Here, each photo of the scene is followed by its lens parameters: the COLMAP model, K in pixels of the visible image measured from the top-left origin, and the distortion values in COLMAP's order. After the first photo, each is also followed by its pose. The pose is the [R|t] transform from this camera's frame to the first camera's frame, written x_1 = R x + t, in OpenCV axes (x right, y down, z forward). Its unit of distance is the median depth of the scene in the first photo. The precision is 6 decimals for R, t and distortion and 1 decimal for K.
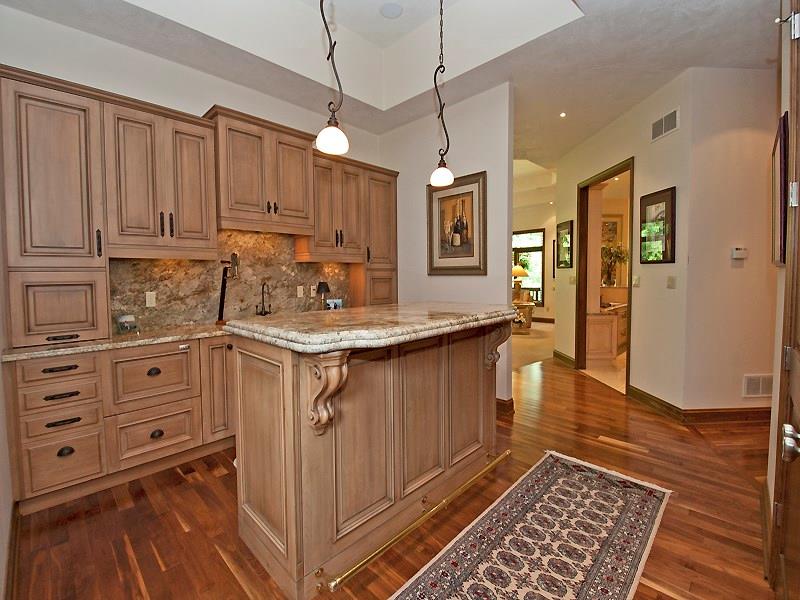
lens RADIAL K [[356.8, 0, 400.2], [0, 356.8, 297.5], [0, 0, 1]] dist [-0.003200, -0.001736]
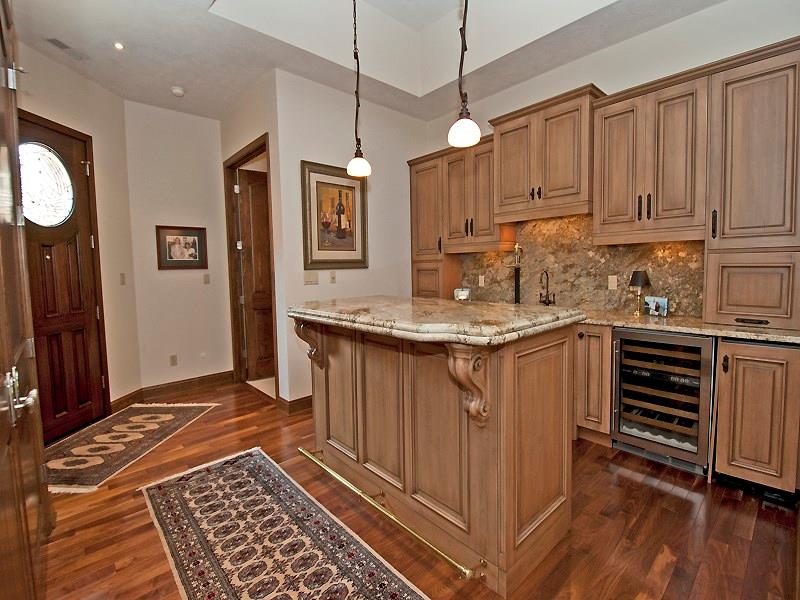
lens RADIAL K [[371.4, 0, 400.6], [0, 371.4, 291.8], [0, 0, 1]] dist [0.003081, 0.000370]
pose [[-0.054319, 0.079248, -0.995374, 0.632460], [-0.042981, 0.995736, 0.081623, -0.048815], [0.997598, 0.047216, -0.050681, 0.644524]]
